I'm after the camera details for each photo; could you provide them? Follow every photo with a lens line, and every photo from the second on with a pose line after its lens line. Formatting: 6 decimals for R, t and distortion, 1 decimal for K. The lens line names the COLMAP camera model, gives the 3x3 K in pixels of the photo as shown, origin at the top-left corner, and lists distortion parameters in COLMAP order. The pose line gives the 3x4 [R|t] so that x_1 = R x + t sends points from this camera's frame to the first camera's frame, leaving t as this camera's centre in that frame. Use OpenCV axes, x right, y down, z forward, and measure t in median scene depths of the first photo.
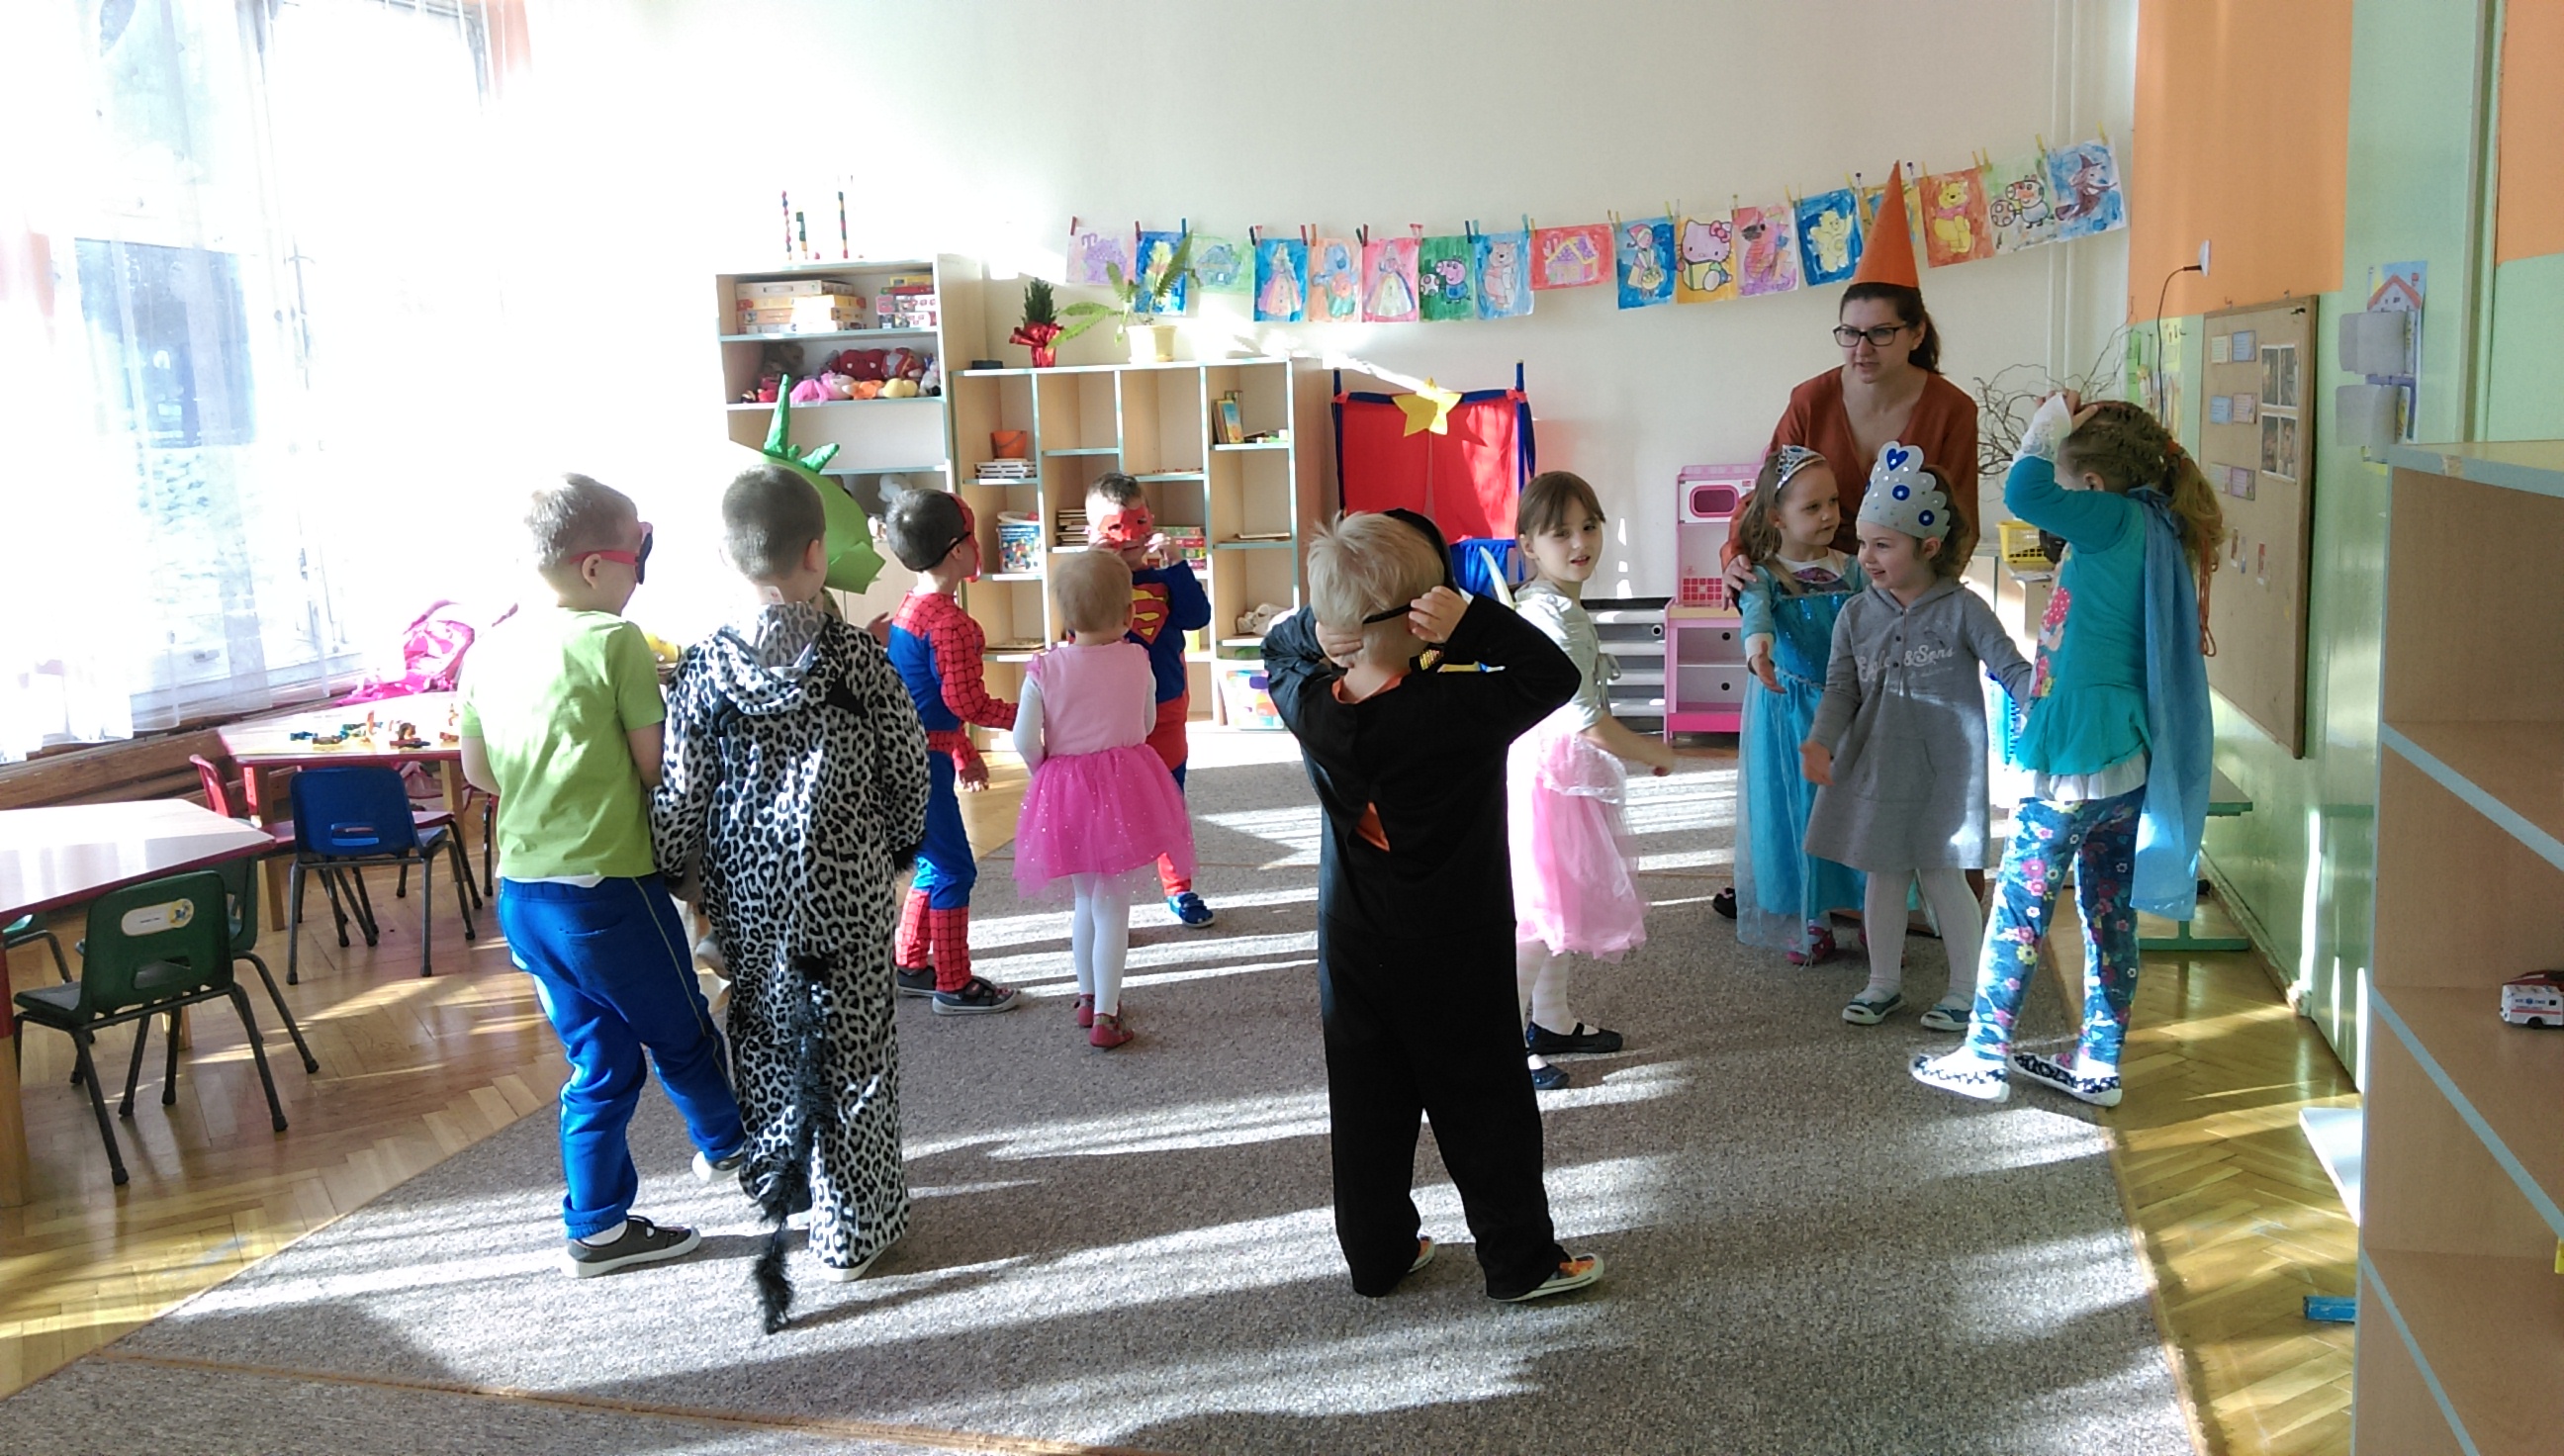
lens RADIAL K [[2058.8, 0, 1282.0], [0, 2058.8, 728.0], [0, 0, 1]] dist [0.137369, -0.292840]
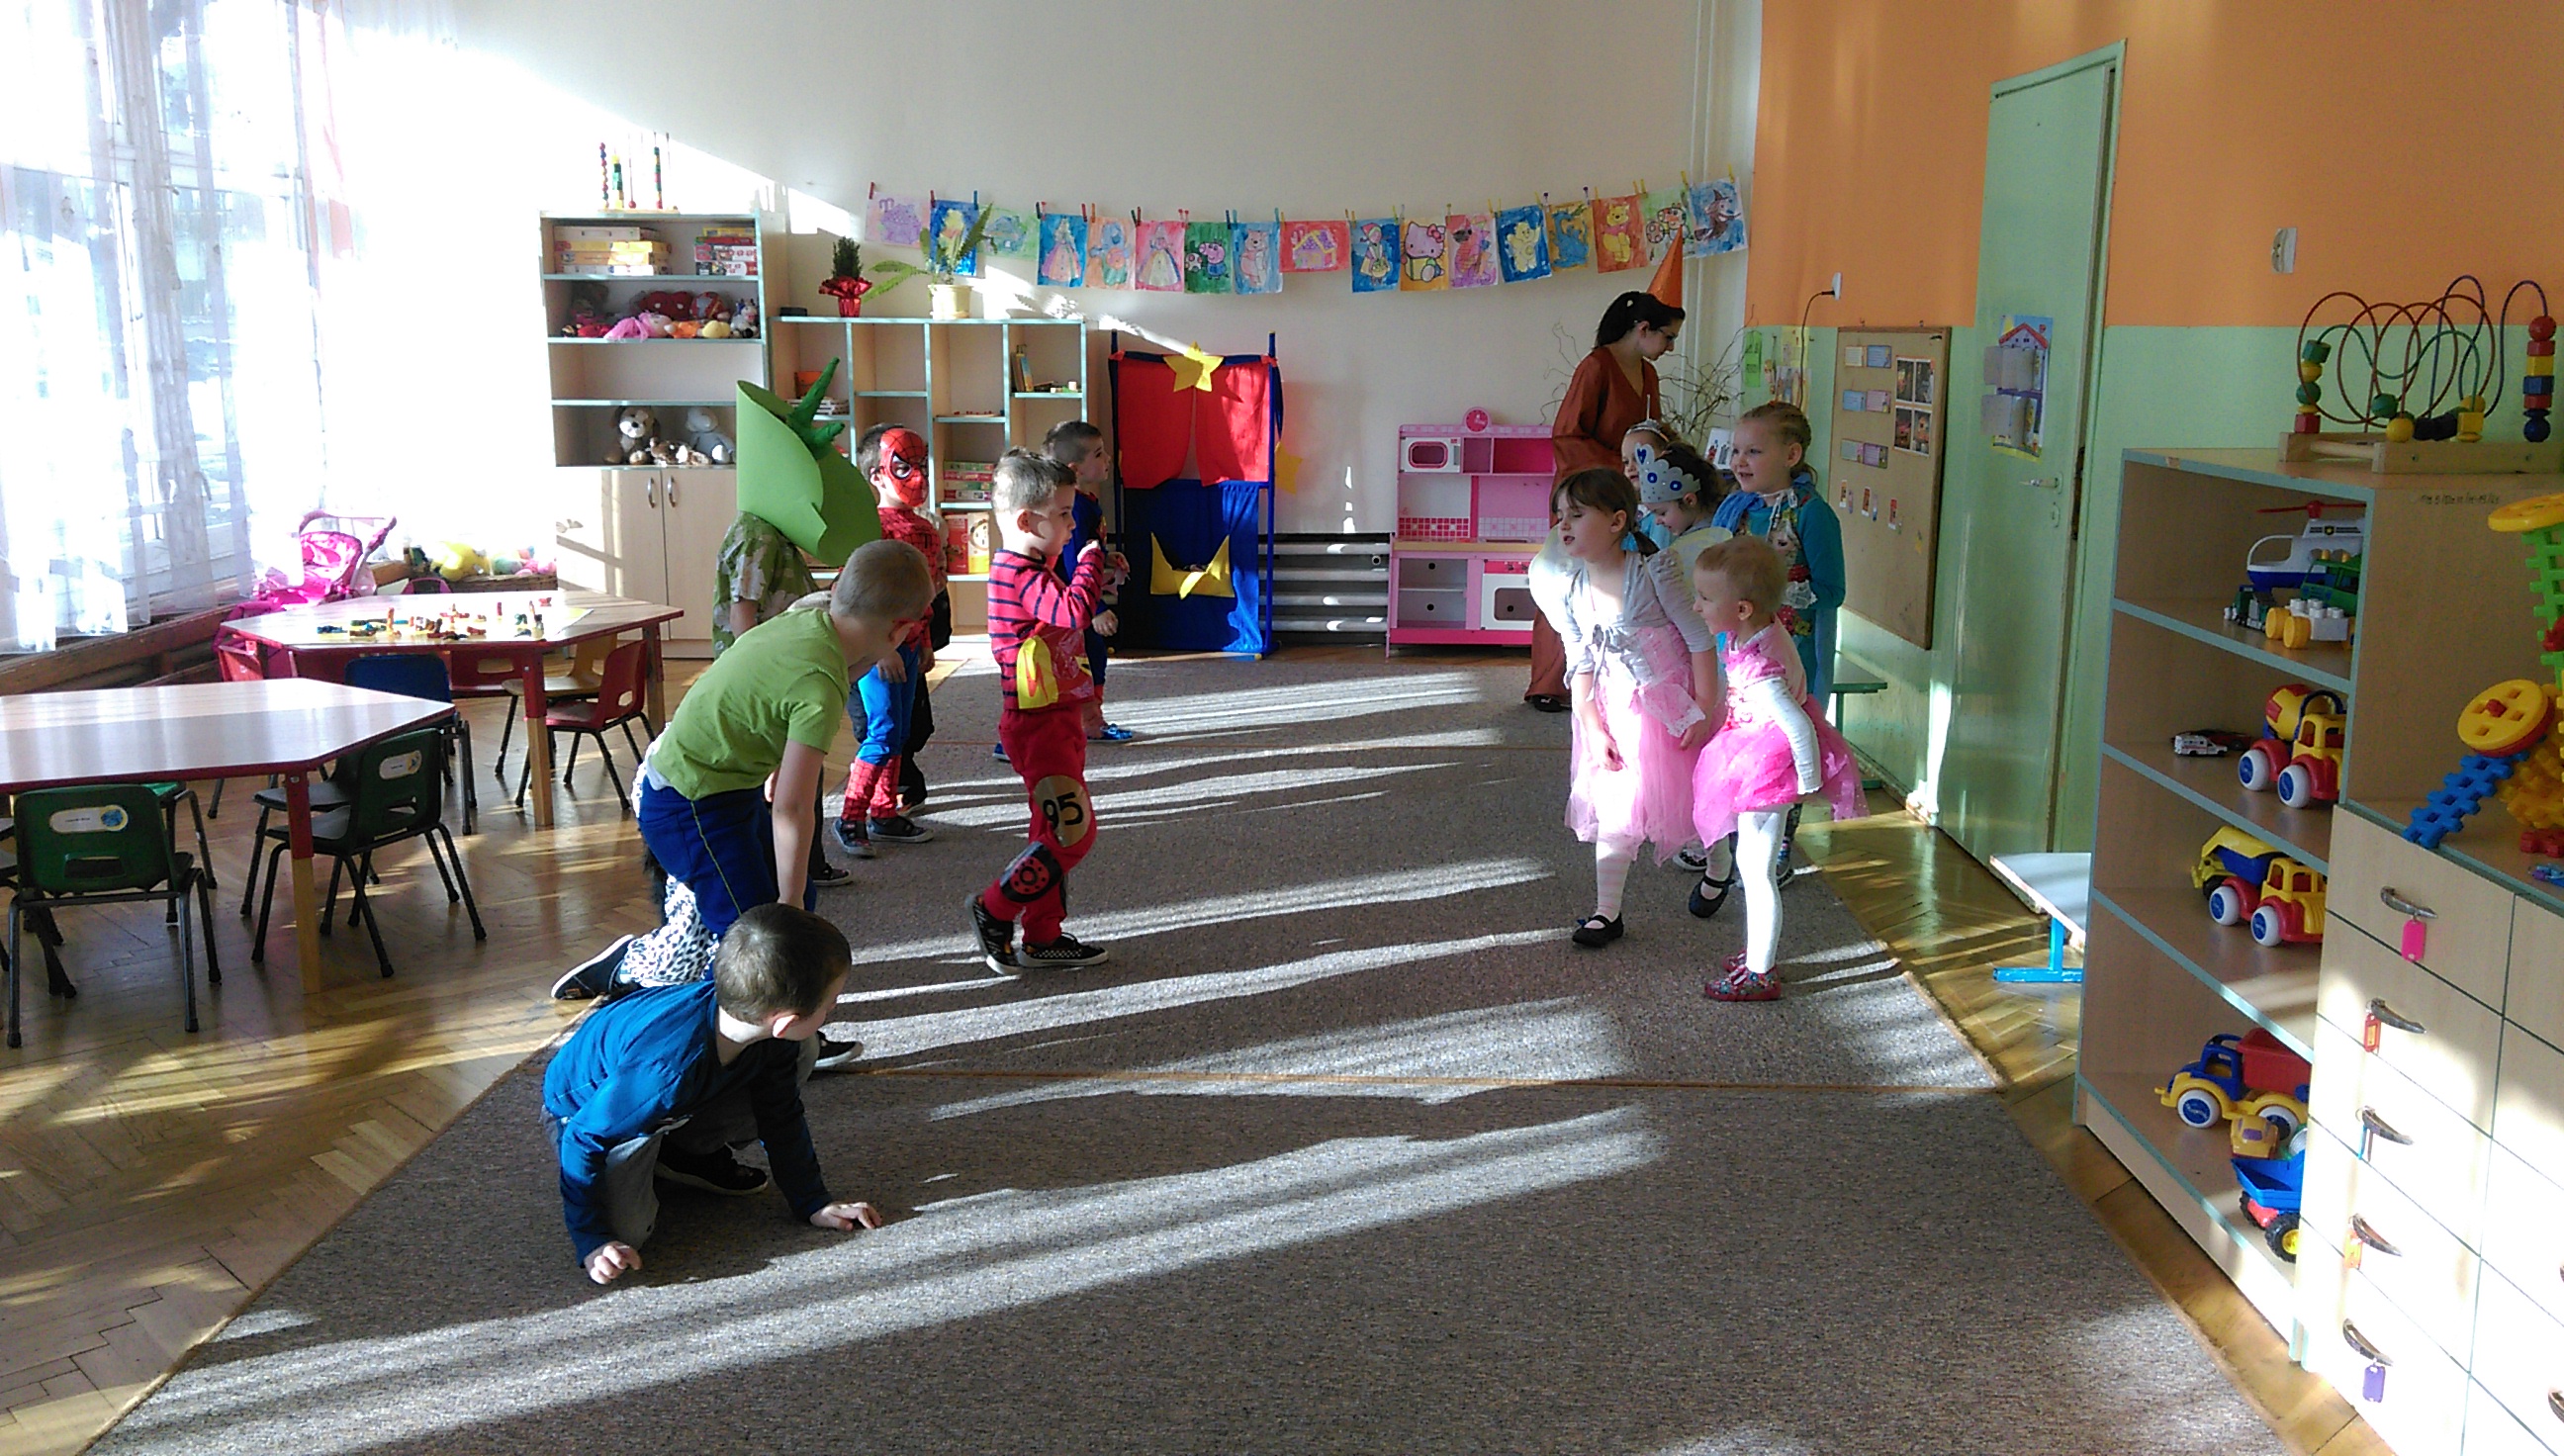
lens RADIAL K [[2058.8, 0, 1282.0], [0, 2058.8, 728.0], [0, 0, 1]] dist [0.137369, -0.292840]
pose [[0.970819, -0.004381, 0.239775, -0.165247], [-0.002842, 0.999553, 0.029773, 0.015411], [-0.239798, -0.029586, 0.970372, -0.163791]]
